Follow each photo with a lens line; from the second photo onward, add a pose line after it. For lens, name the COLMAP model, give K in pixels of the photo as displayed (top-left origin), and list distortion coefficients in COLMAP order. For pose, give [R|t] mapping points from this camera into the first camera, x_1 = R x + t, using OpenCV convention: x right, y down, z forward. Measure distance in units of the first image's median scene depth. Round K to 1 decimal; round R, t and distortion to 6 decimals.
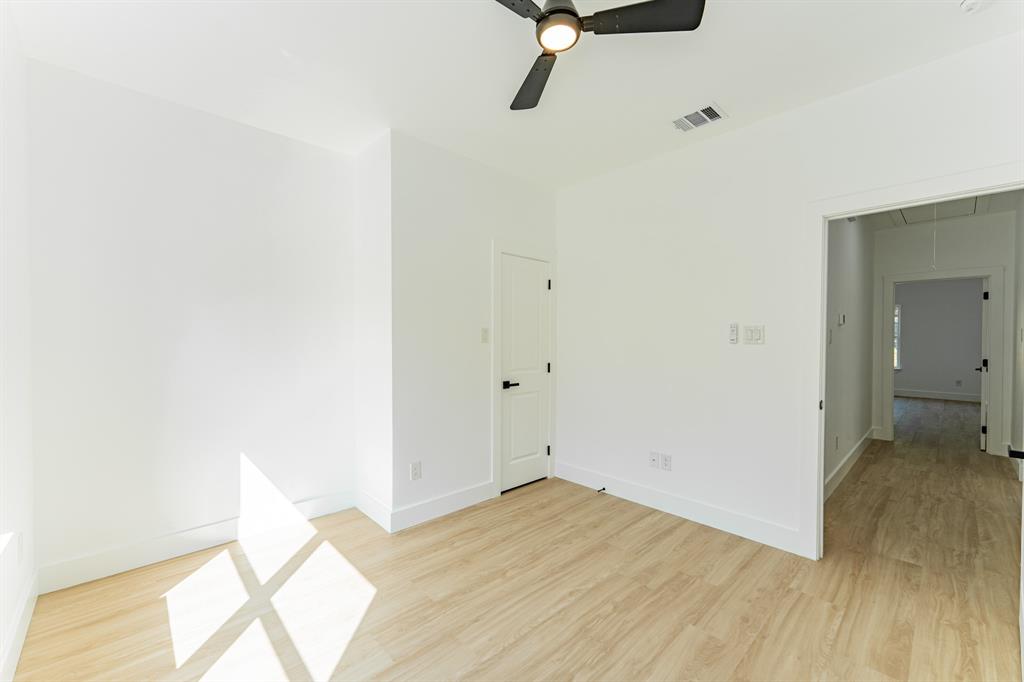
lens RADIAL K [[412.0, 0, 511.0], [0, 412.0, 343.4], [0, 0, 1]] dist [0.000459, 0.000405]
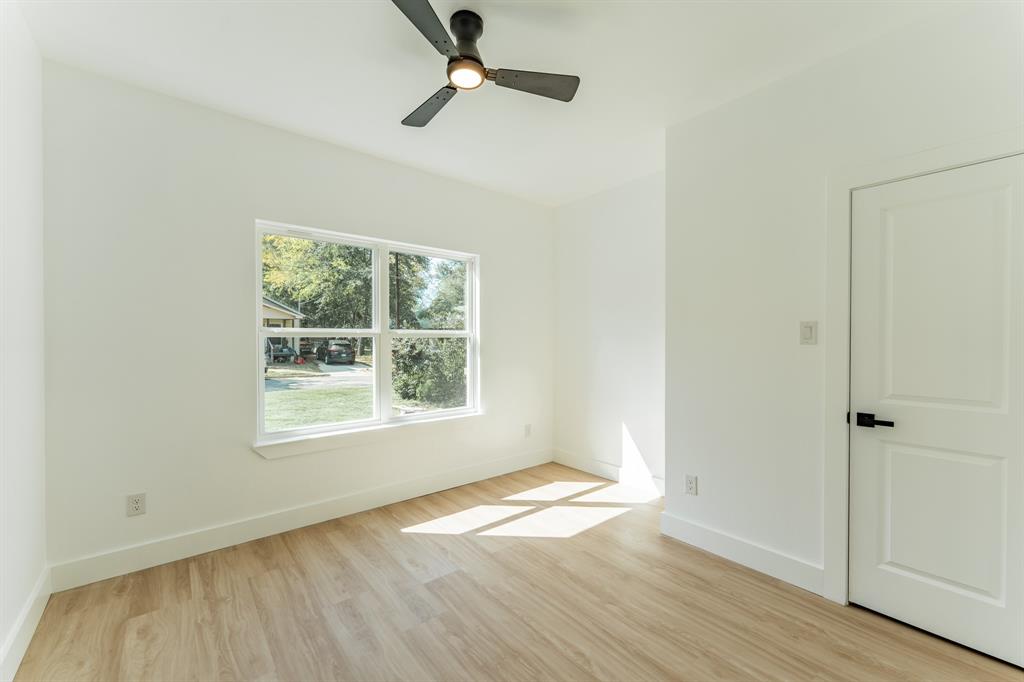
lens RADIAL K [[412.0, 0, 511.0], [0, 412.0, 343.4], [0, 0, 1]] dist [0.000459, 0.000405]
pose [[-0.060035, 0.008887, -0.998157, 0.899583], [-0.011699, 0.999885, 0.009606, -0.005042], [0.998128, 0.012254, -0.059924, 0.856769]]
